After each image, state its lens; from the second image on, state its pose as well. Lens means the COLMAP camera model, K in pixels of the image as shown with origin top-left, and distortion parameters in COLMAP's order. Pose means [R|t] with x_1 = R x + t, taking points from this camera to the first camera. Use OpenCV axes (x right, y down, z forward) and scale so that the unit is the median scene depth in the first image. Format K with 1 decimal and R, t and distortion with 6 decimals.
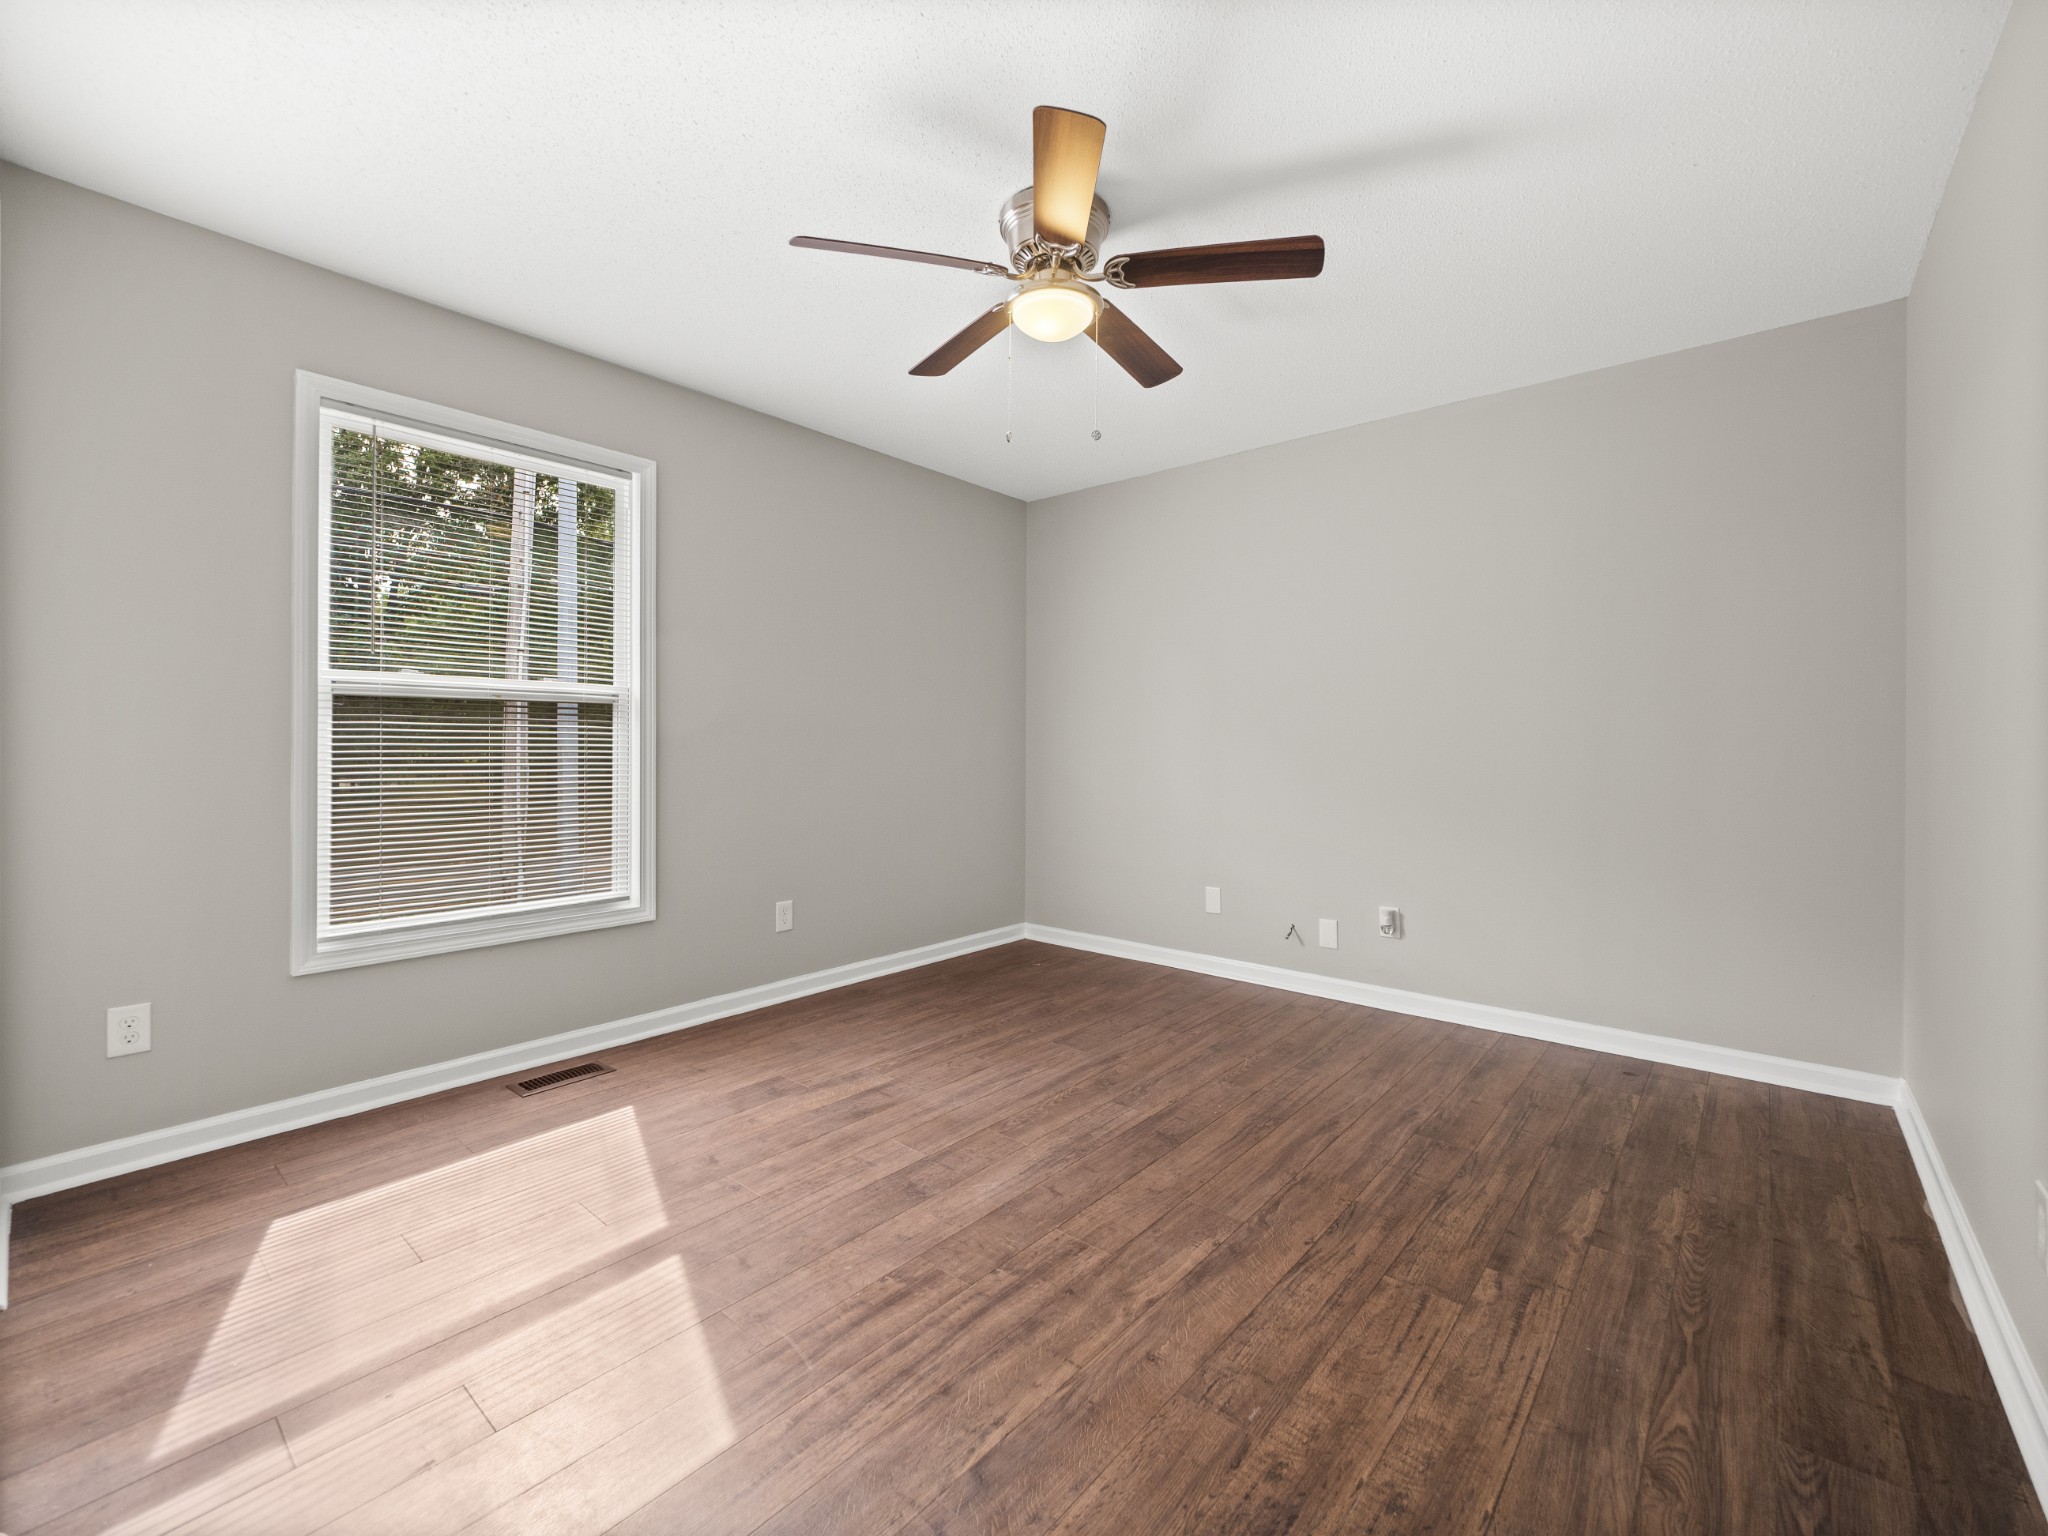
lens RADIAL K [[880.1, 0, 1029.3], [0, 880.1, 769.9], [0, 0, 1]] dist [-0.000891, 0.000300]
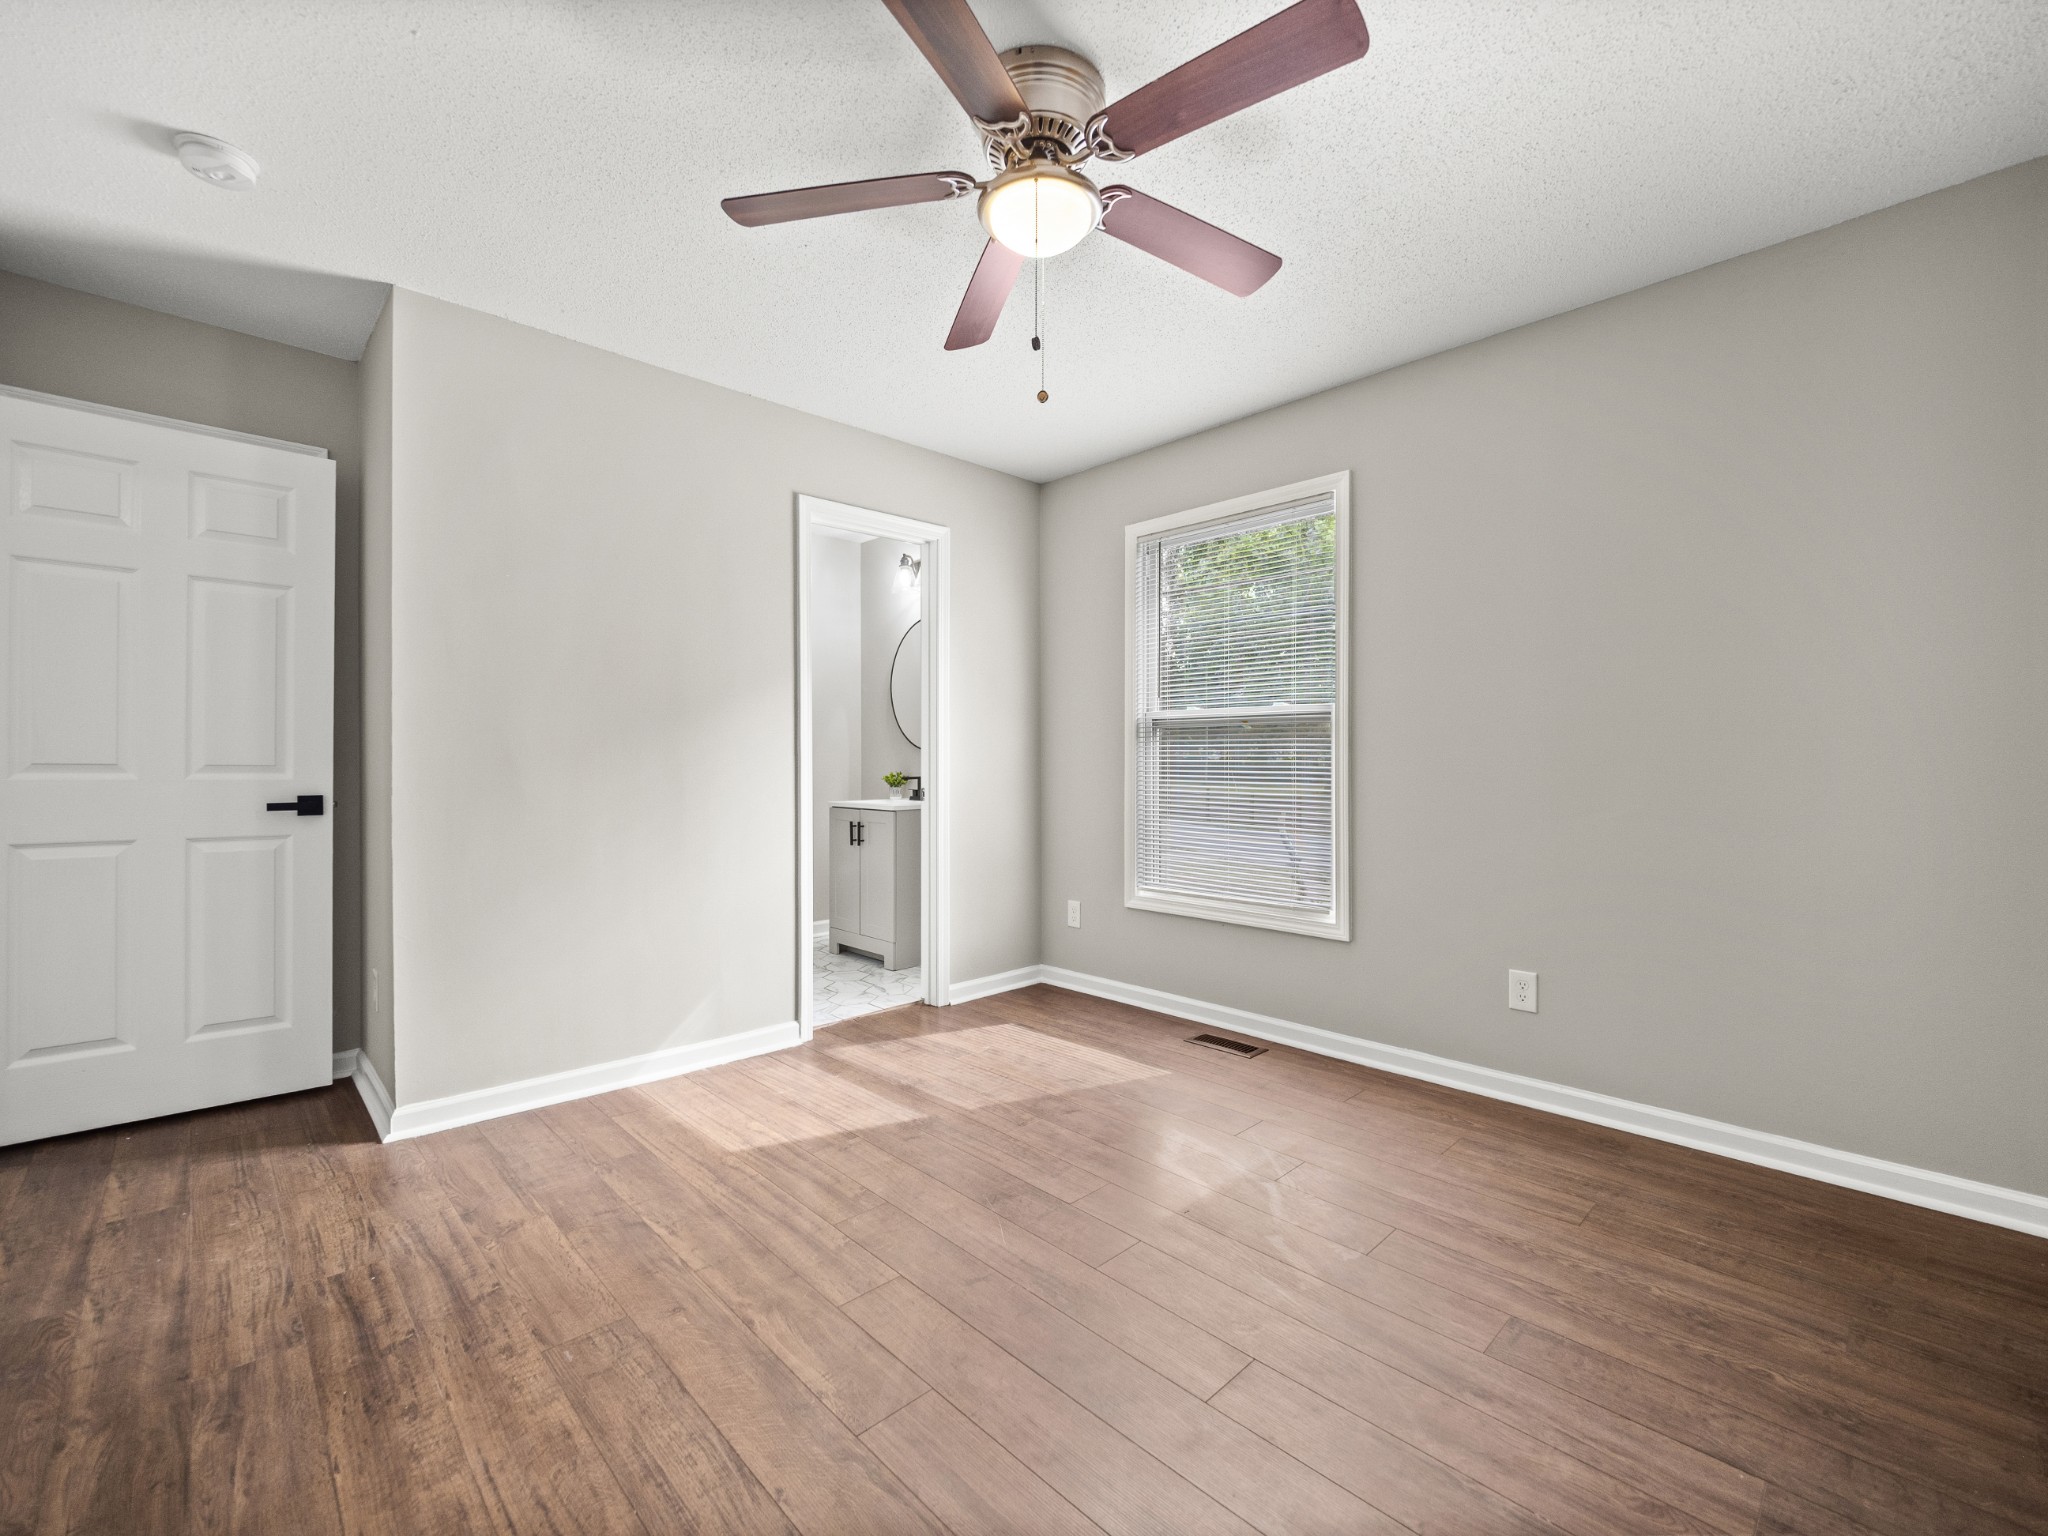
lens RADIAL K [[880.1, 0, 1029.3], [0, 880.1, 769.9], [0, 0, 1]] dist [-0.000891, 0.000300]
pose [[-0.106059, 0.007497, -0.994332, 1.075542], [-0.030075, 0.999490, 0.010744, -0.035804], [0.993905, 0.031044, -0.105779, 1.387446]]
